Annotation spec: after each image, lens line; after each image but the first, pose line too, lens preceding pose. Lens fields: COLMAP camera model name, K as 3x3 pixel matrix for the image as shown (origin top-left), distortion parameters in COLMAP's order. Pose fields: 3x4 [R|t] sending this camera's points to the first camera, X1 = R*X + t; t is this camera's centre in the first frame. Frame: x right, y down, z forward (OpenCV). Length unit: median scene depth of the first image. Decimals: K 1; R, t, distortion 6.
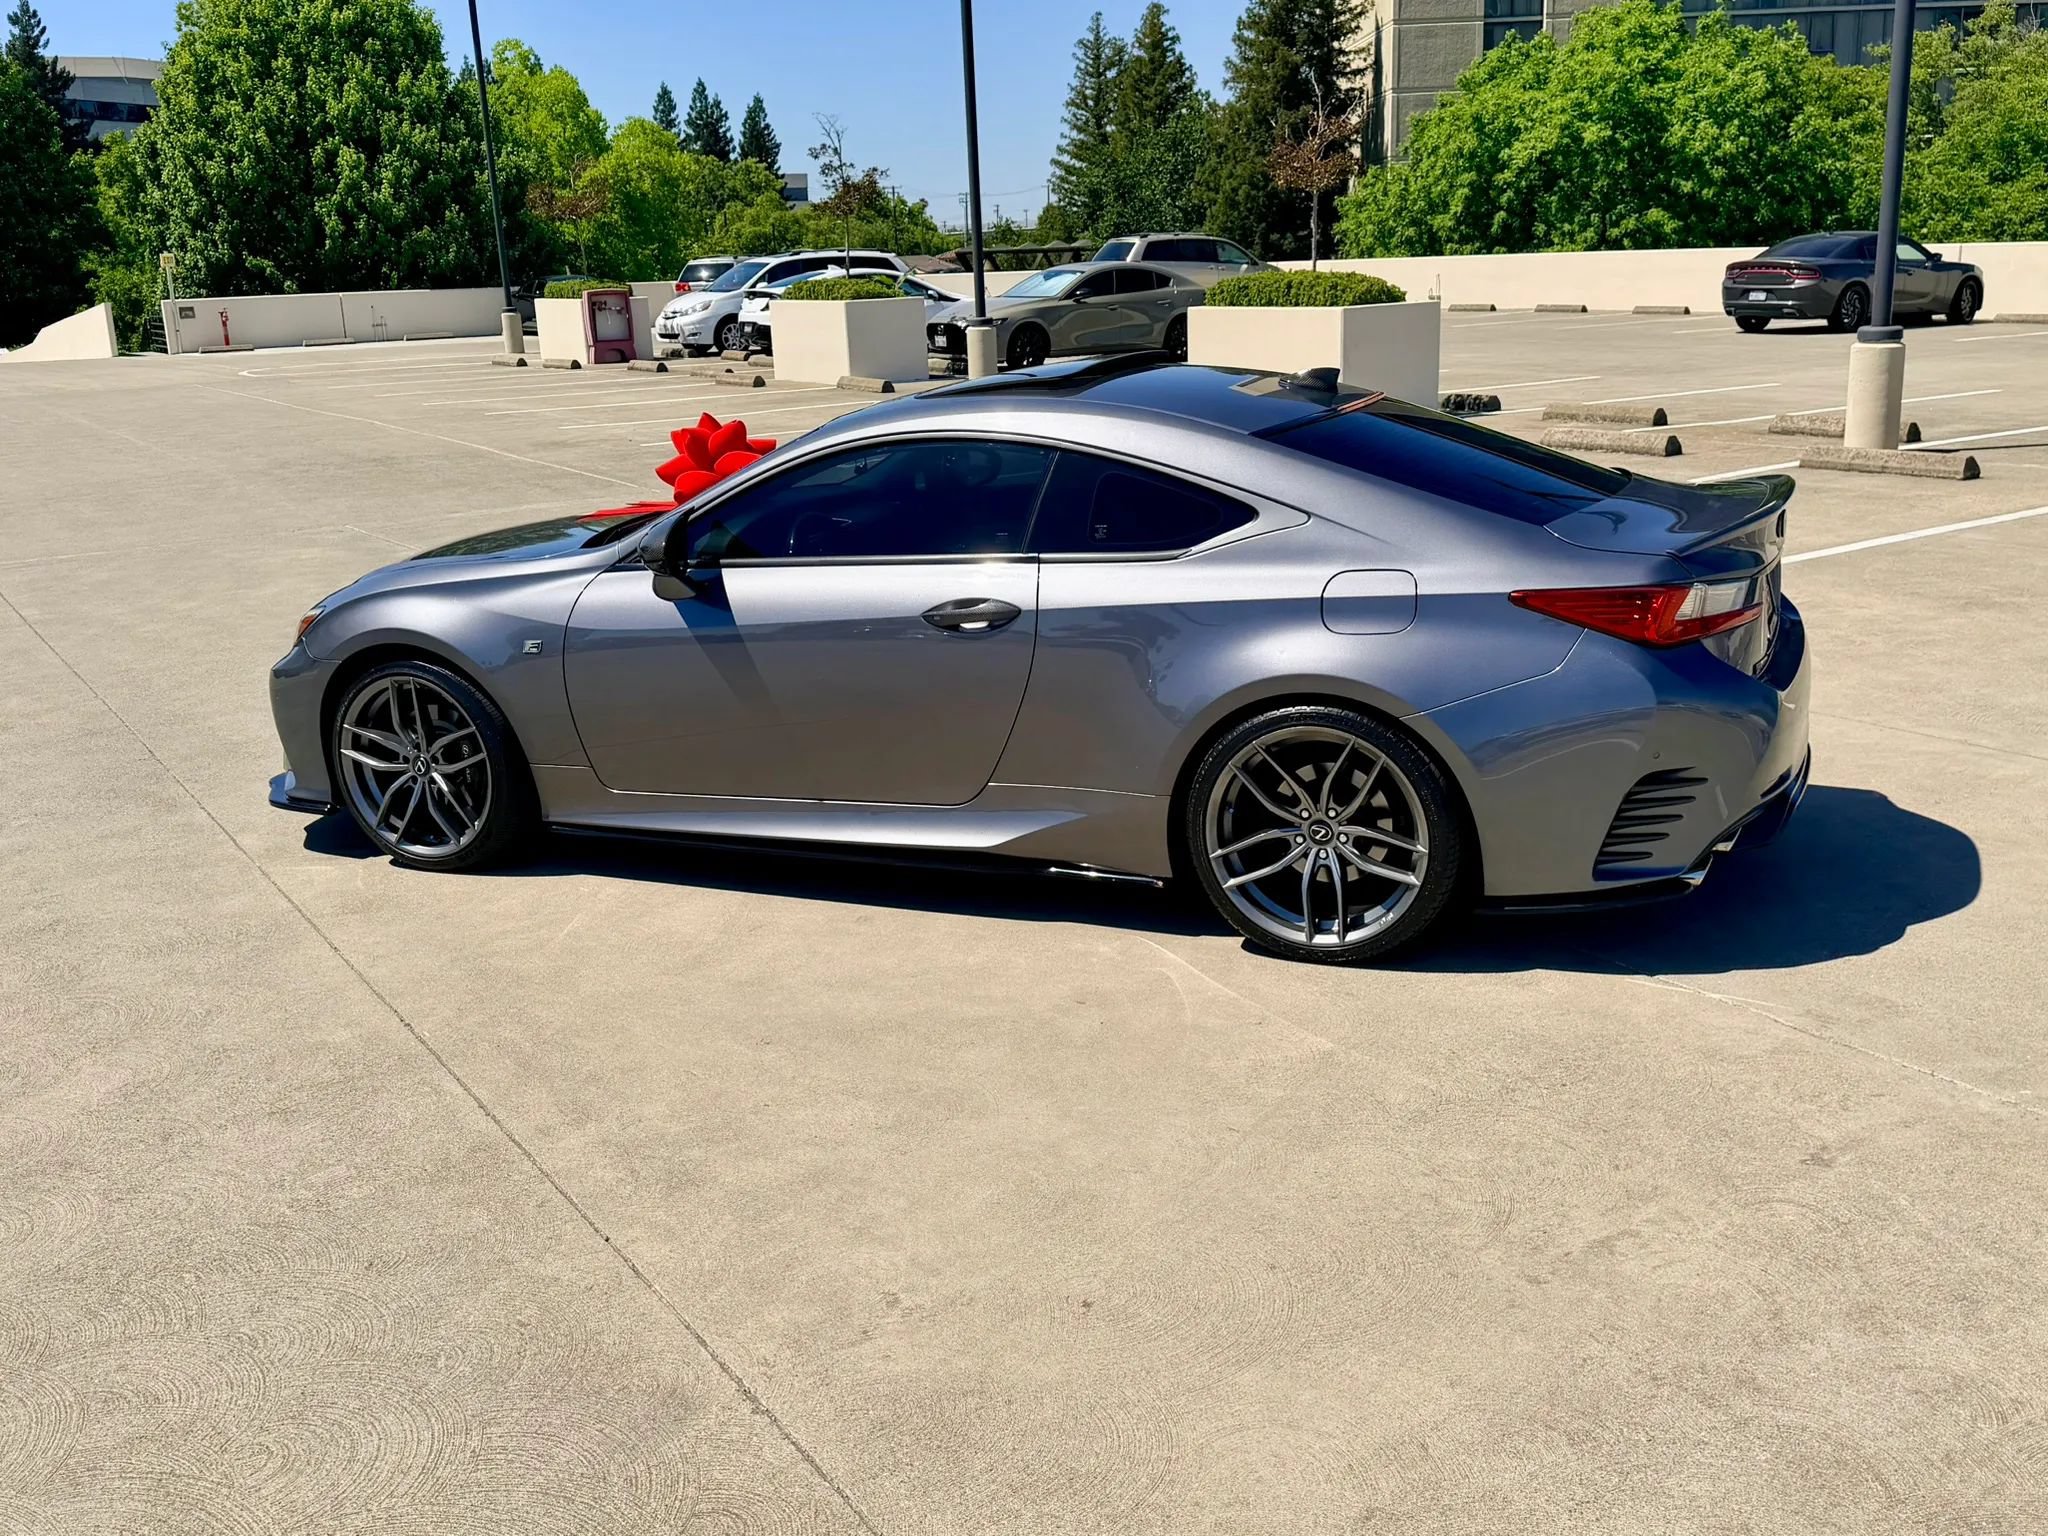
lens RADIAL K [[1917.1, 0, 1030.2], [0, 1917.1, 762.6], [0, 0, 1]] dist [0.186912, -0.384692]
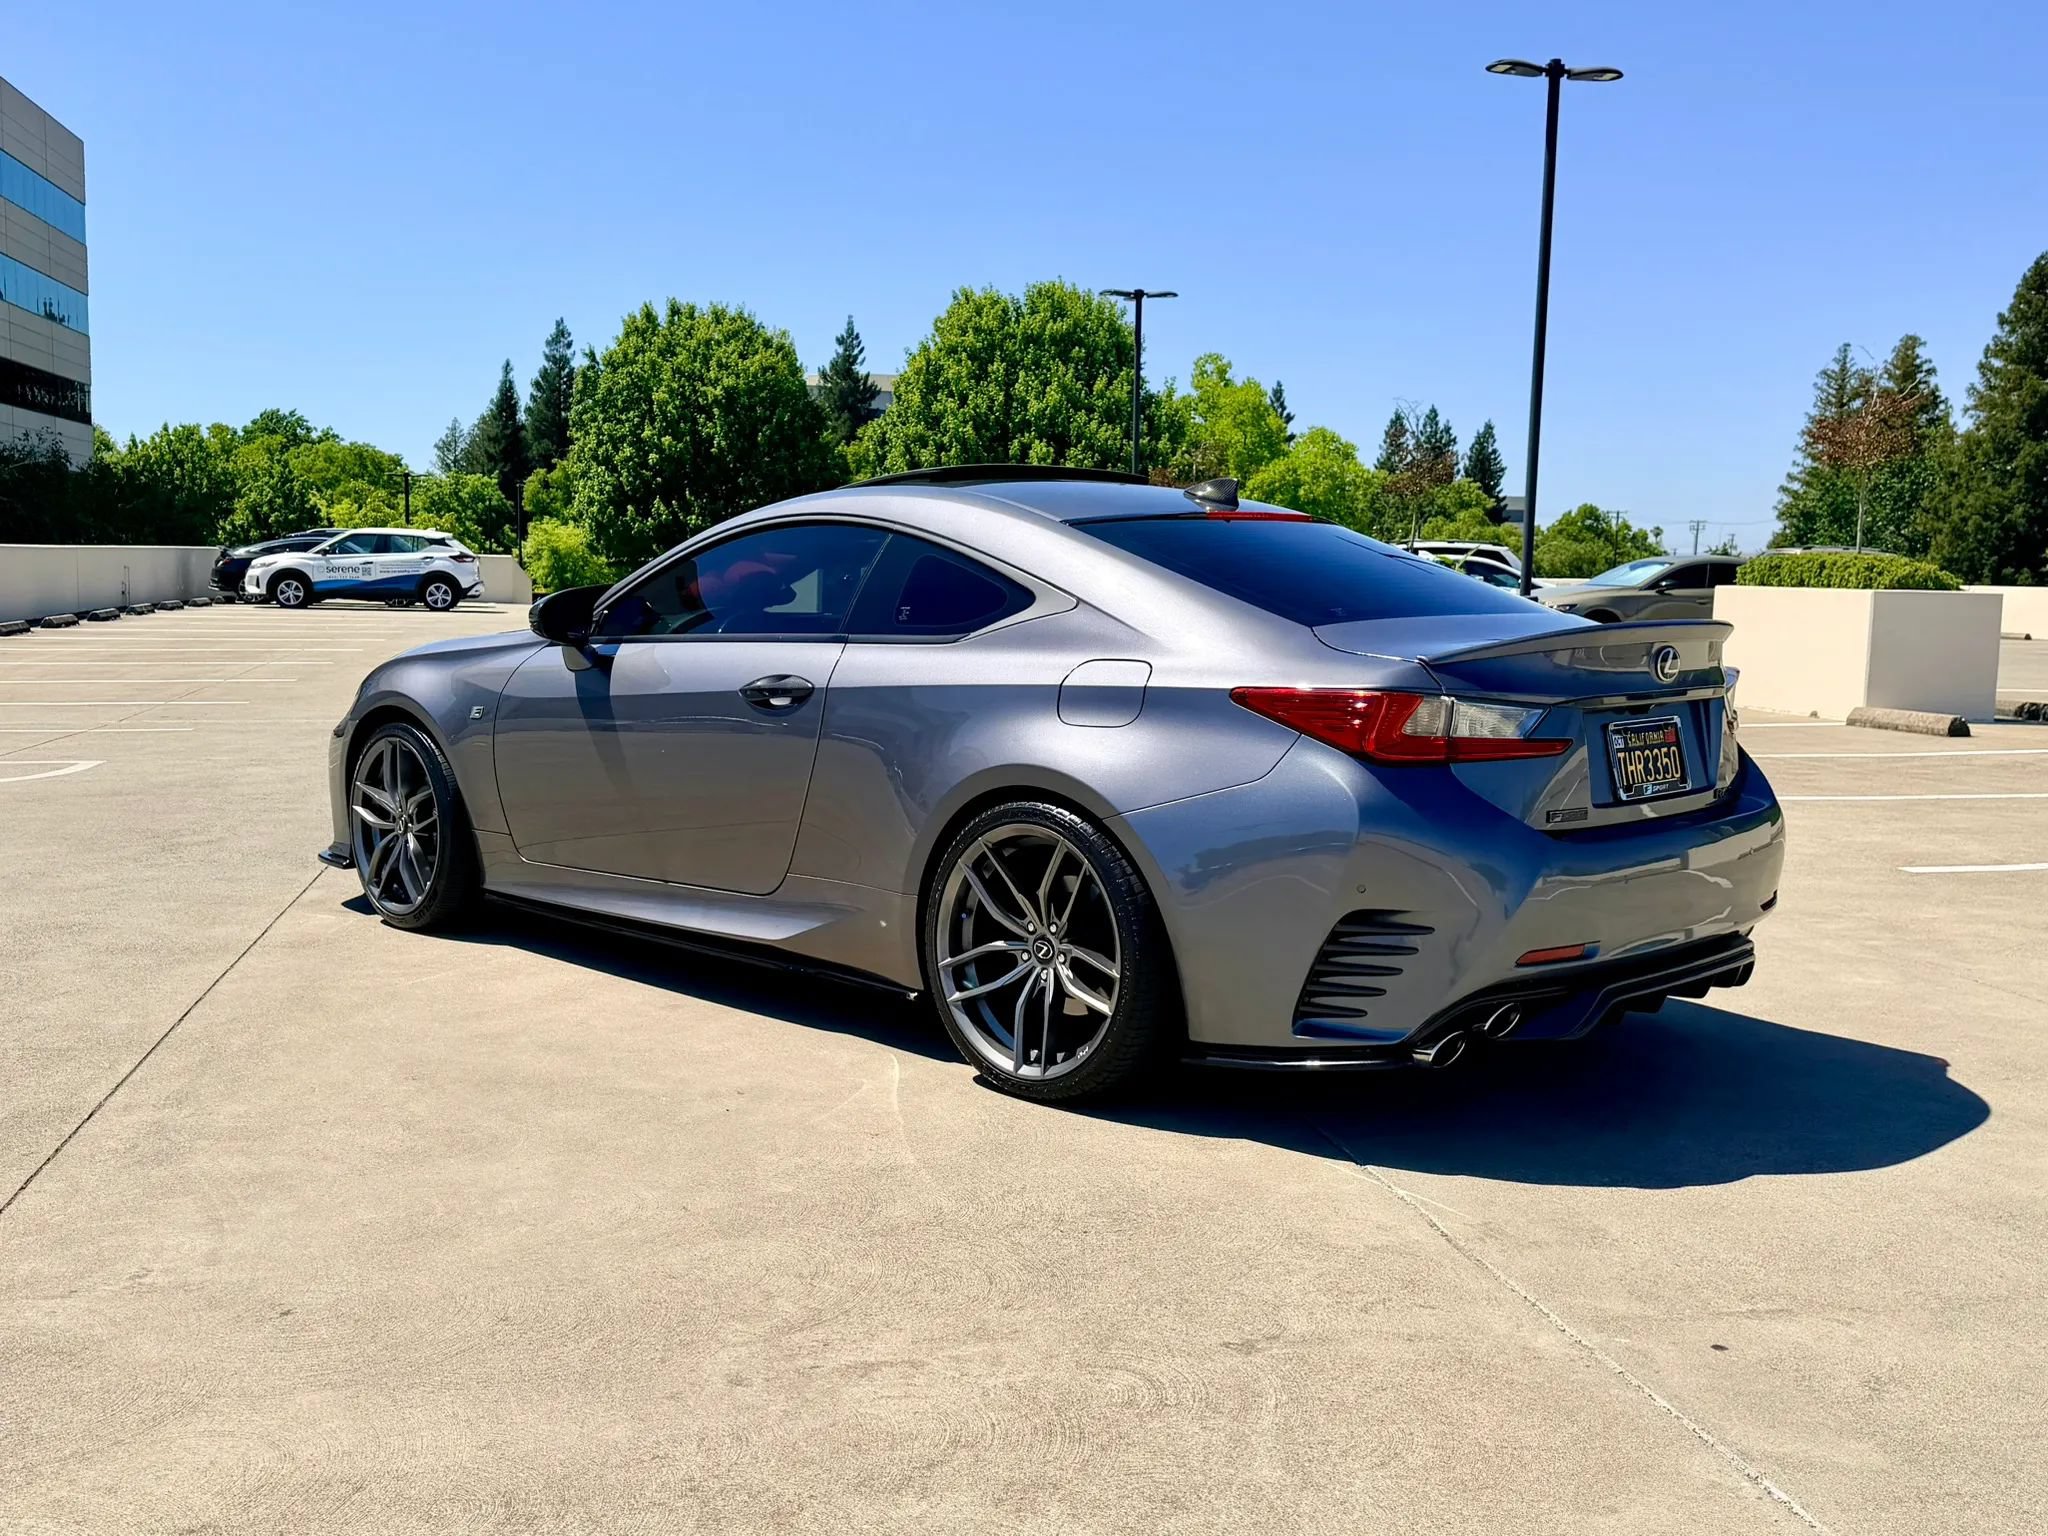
lens RADIAL K [[1913.4, 0, 1023.1], [0, 1913.4, 787.1], [0, 0, 1]] dist [0.183887, -0.373857]
pose [[0.932428, 0.096964, -0.348102, 0.274651], [-0.145679, 0.982442, -0.116557, 0.041595], [0.330688, 0.159392, 0.930182, 0.101072]]
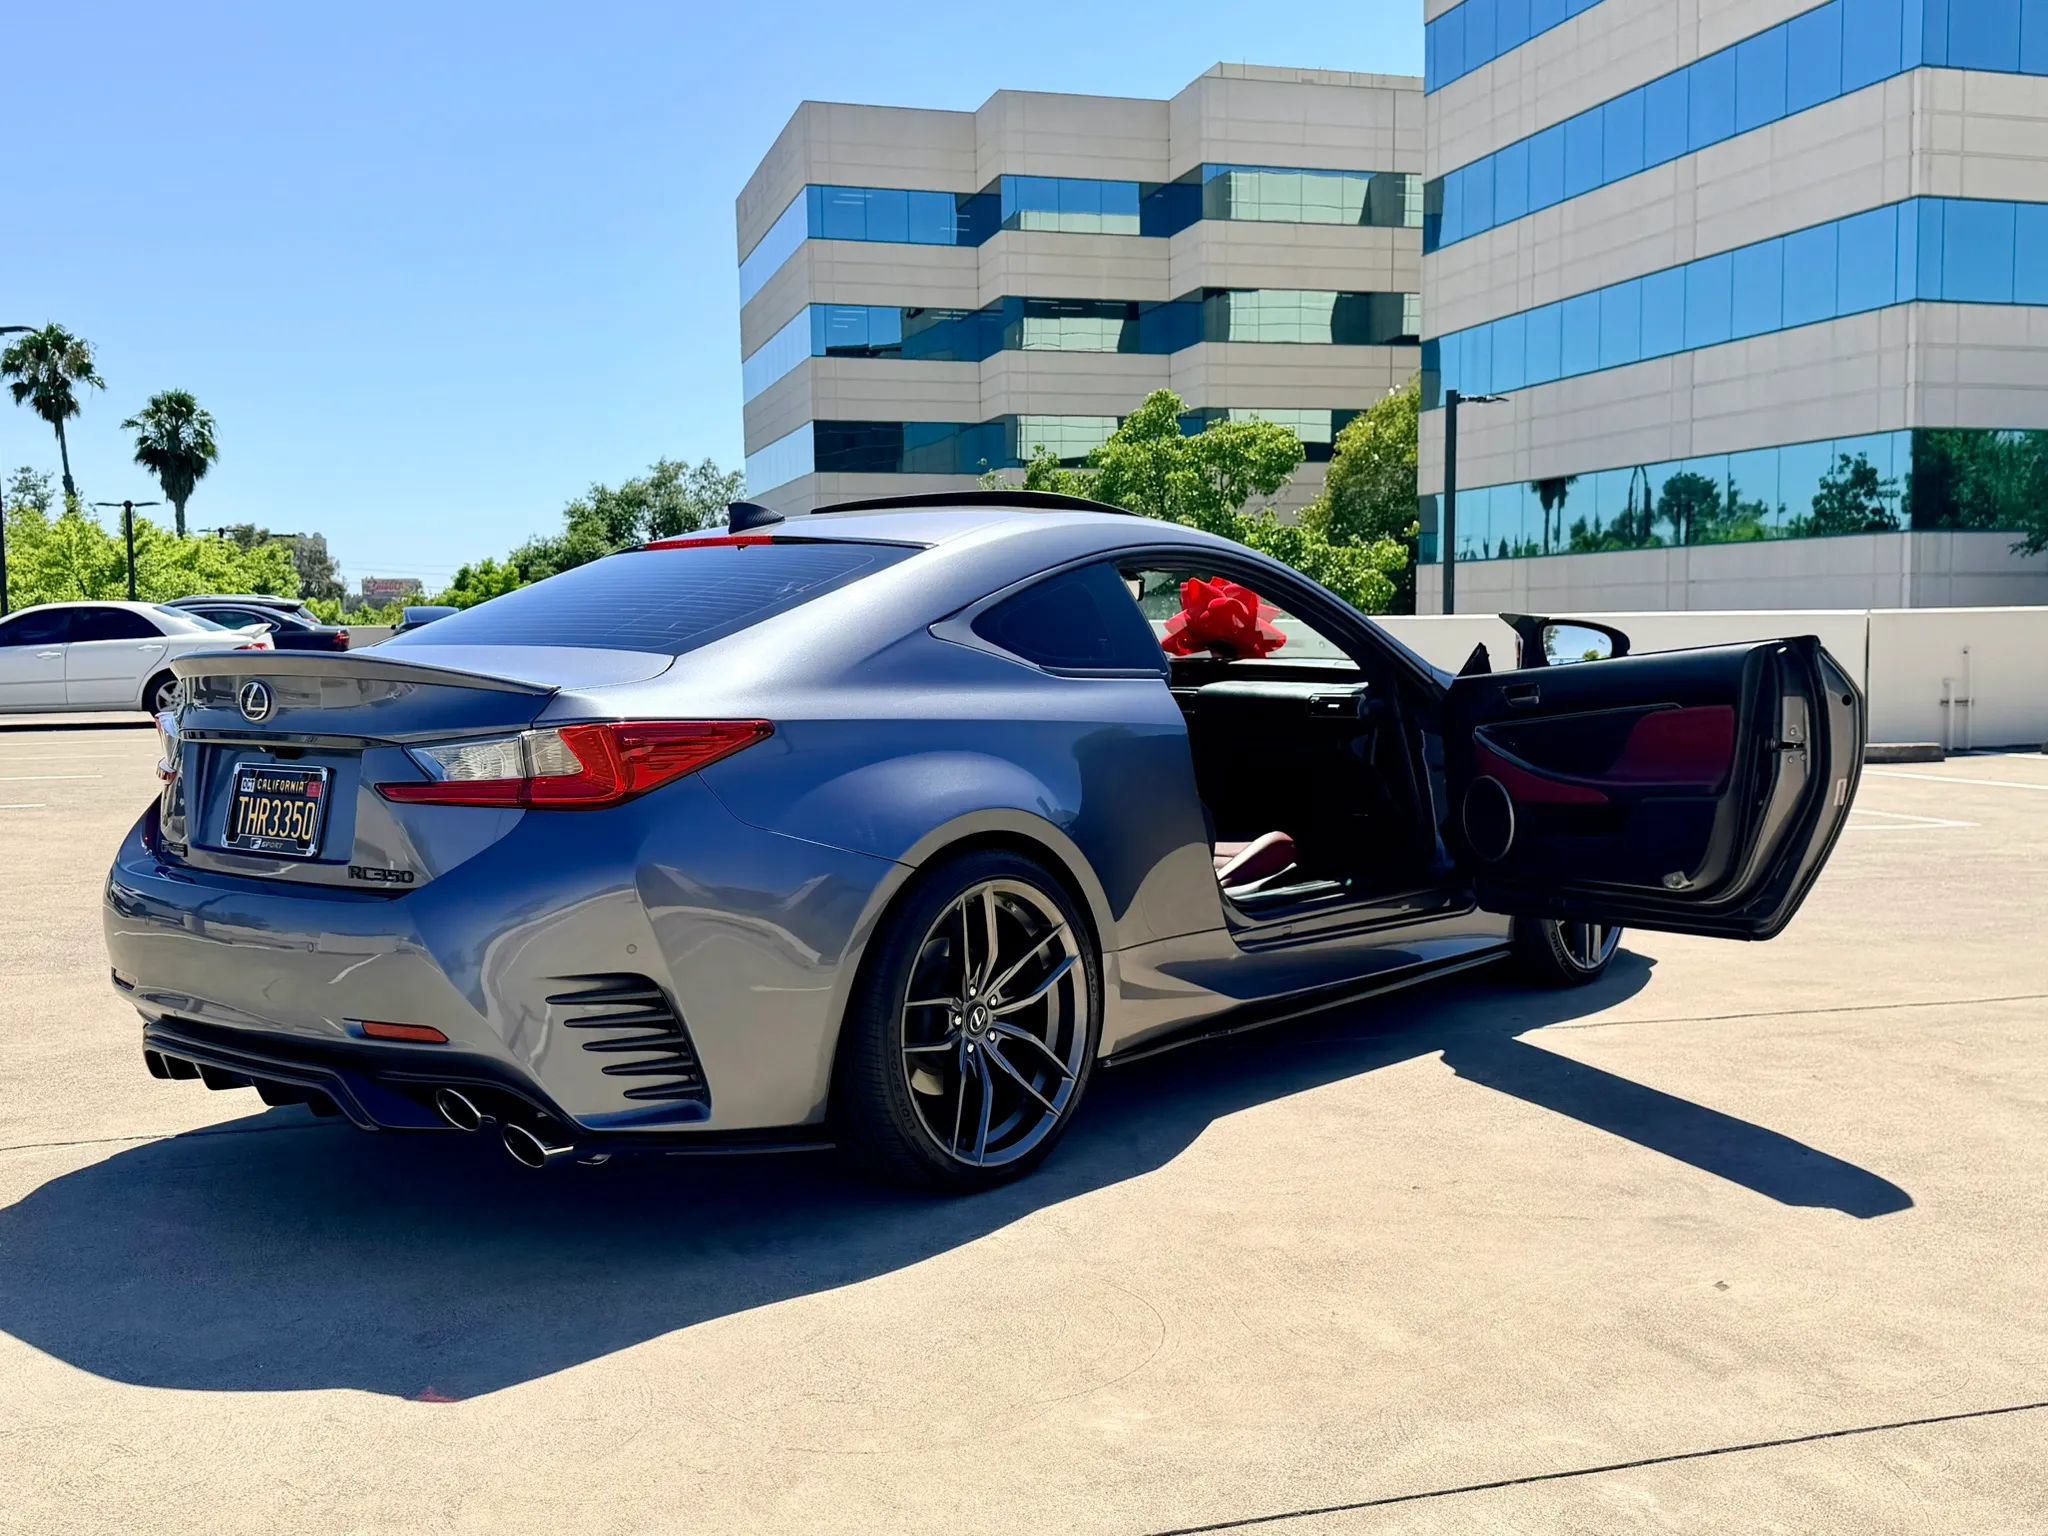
lens RADIAL K [[1917.1, 0, 1030.2], [0, 1917.1, 762.6], [0, 0, 1]] dist [0.186912, -0.384692]
pose [[-0.275000, 0.110852, -0.955032, 0.645497], [-0.225536, 0.958176, 0.176159, -0.188919], [0.934617, 0.263838, -0.238497, 0.937371]]
